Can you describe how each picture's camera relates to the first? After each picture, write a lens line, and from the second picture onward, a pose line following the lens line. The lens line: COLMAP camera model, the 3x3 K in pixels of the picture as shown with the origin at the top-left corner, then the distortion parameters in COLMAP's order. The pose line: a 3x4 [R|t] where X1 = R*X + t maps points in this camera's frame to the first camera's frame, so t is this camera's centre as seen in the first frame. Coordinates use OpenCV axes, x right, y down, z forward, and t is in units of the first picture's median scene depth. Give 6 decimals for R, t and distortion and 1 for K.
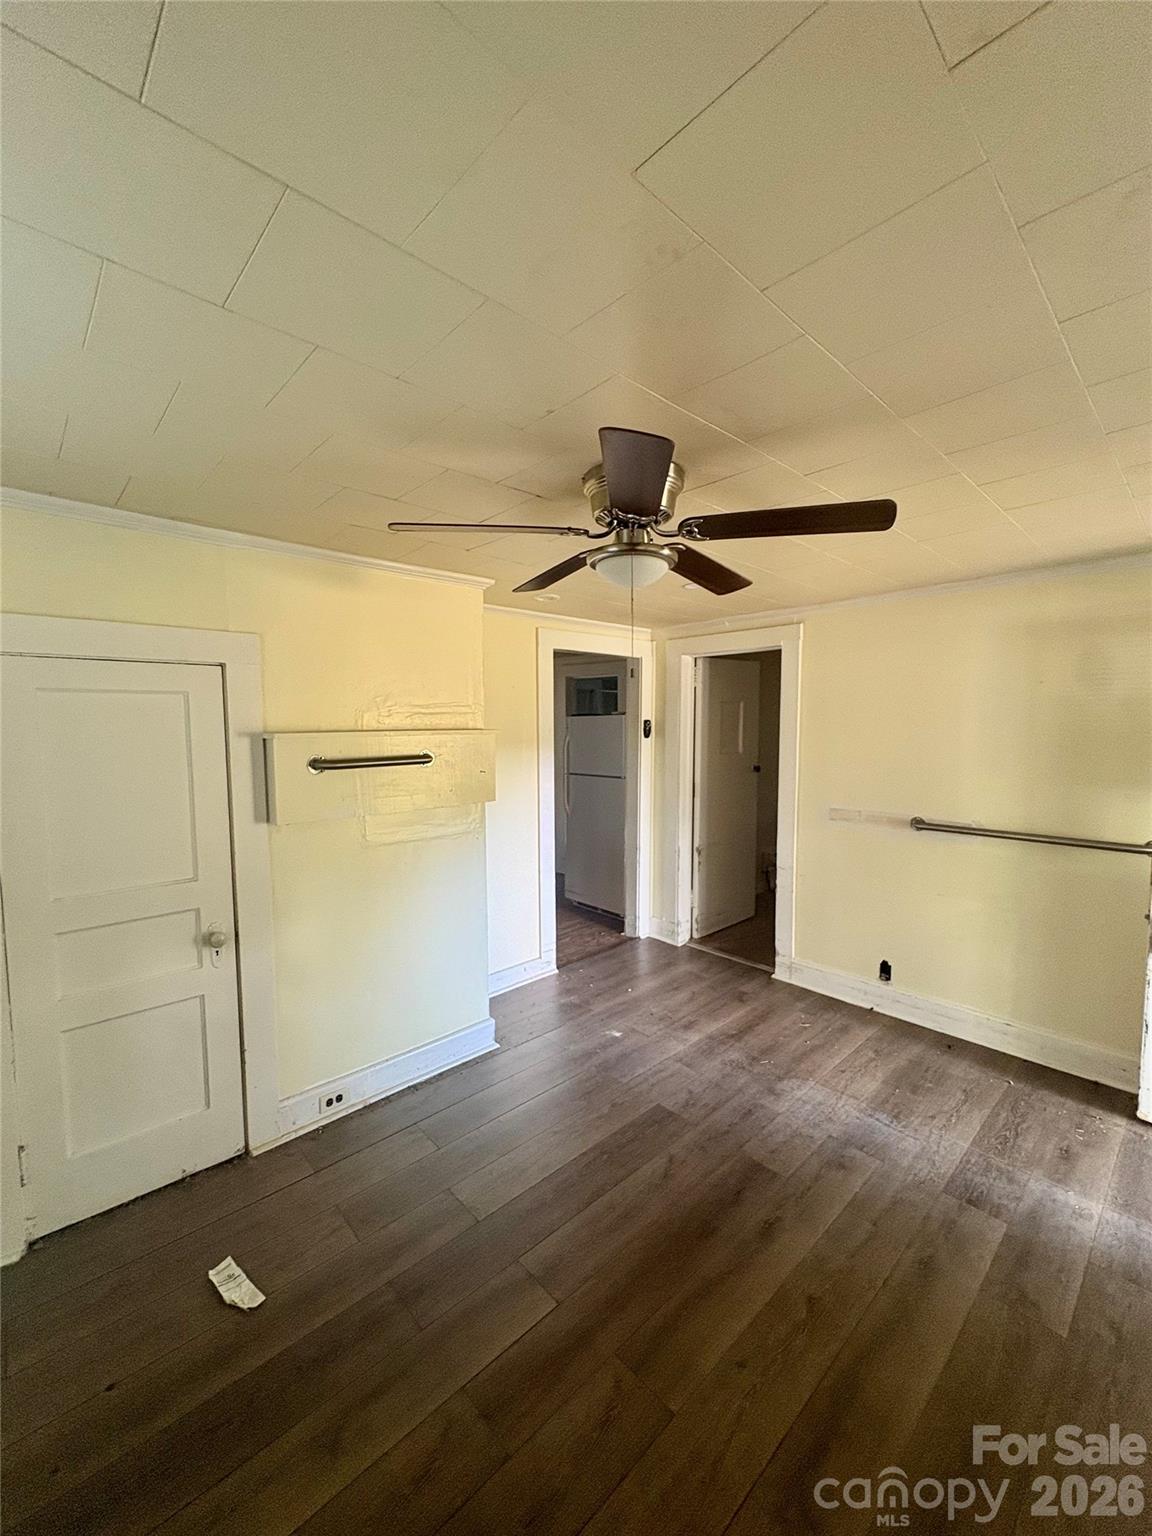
lens RADIAL K [[616.1, 0, 573.4], [0, 616.1, 772.8], [0, 0, 1]] dist [0.000939, 0.000299]
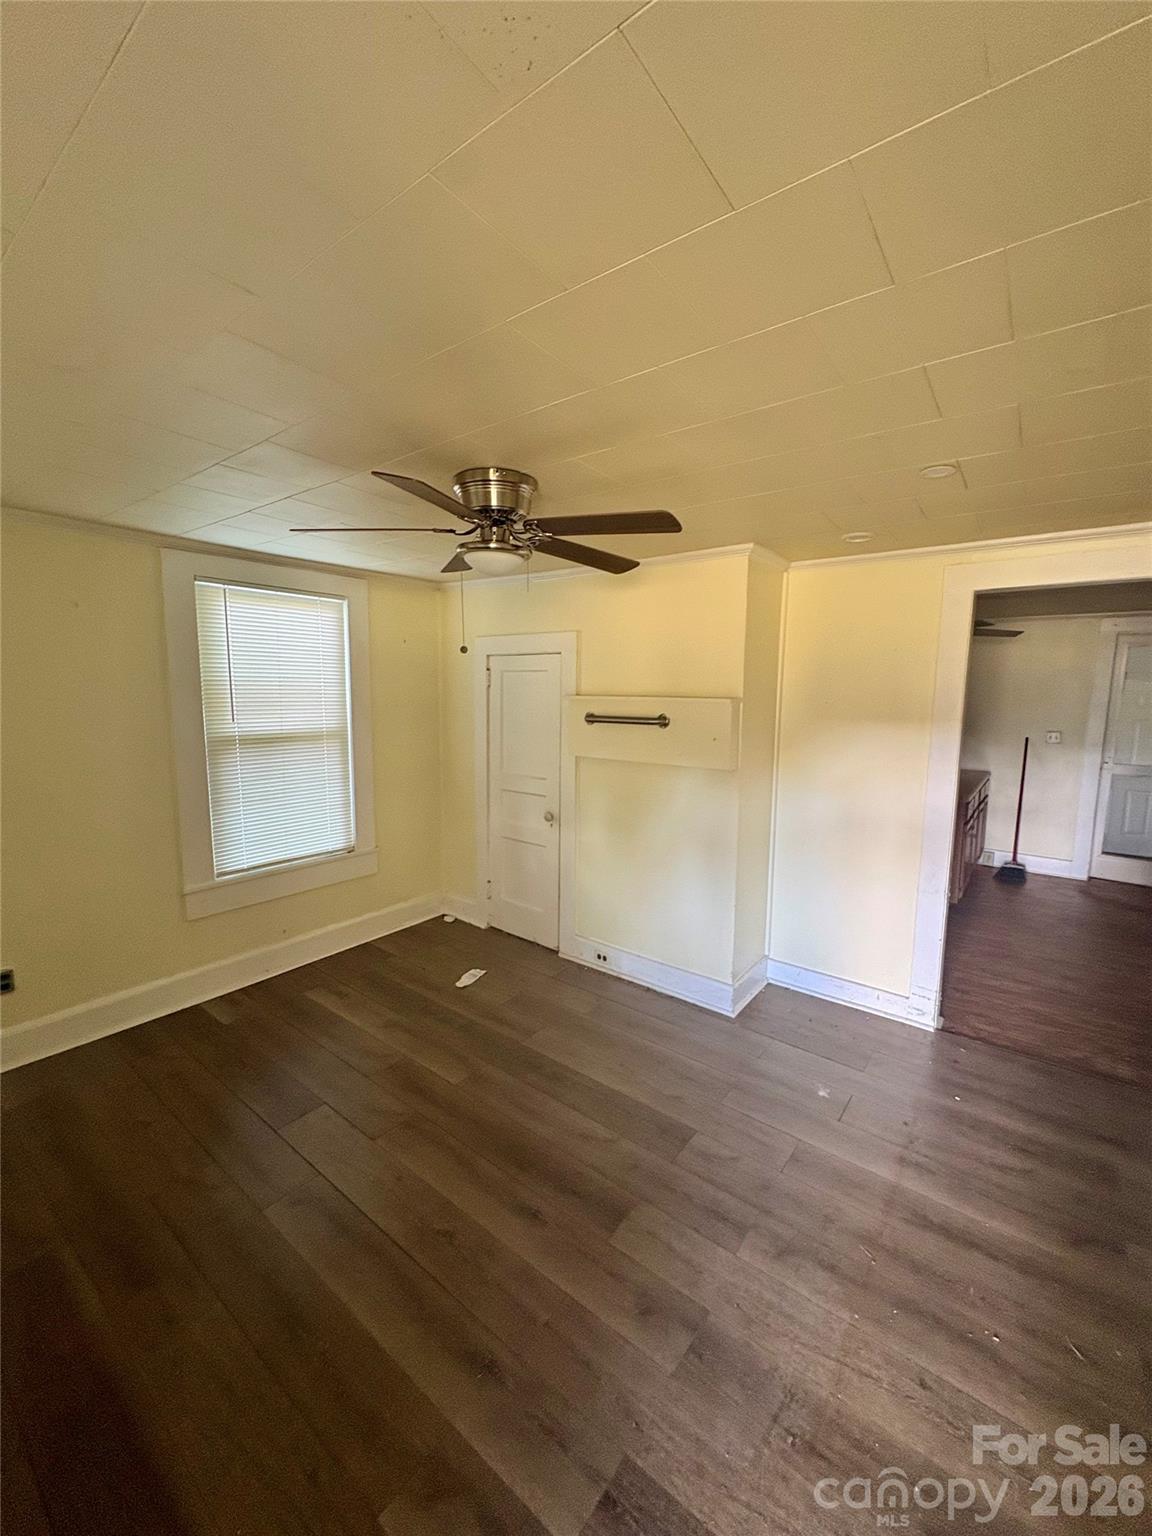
lens RADIAL K [[616.1, 0, 572.5], [0, 616.1, 765.6], [0, 0, 1]] dist [0.000939, 0.000299]
pose [[0.152709, 0.127981, -0.979949, 0.979995], [-0.089368, 0.989305, 0.115276, -0.064801], [0.984222, 0.069973, 0.162513, 0.706634]]
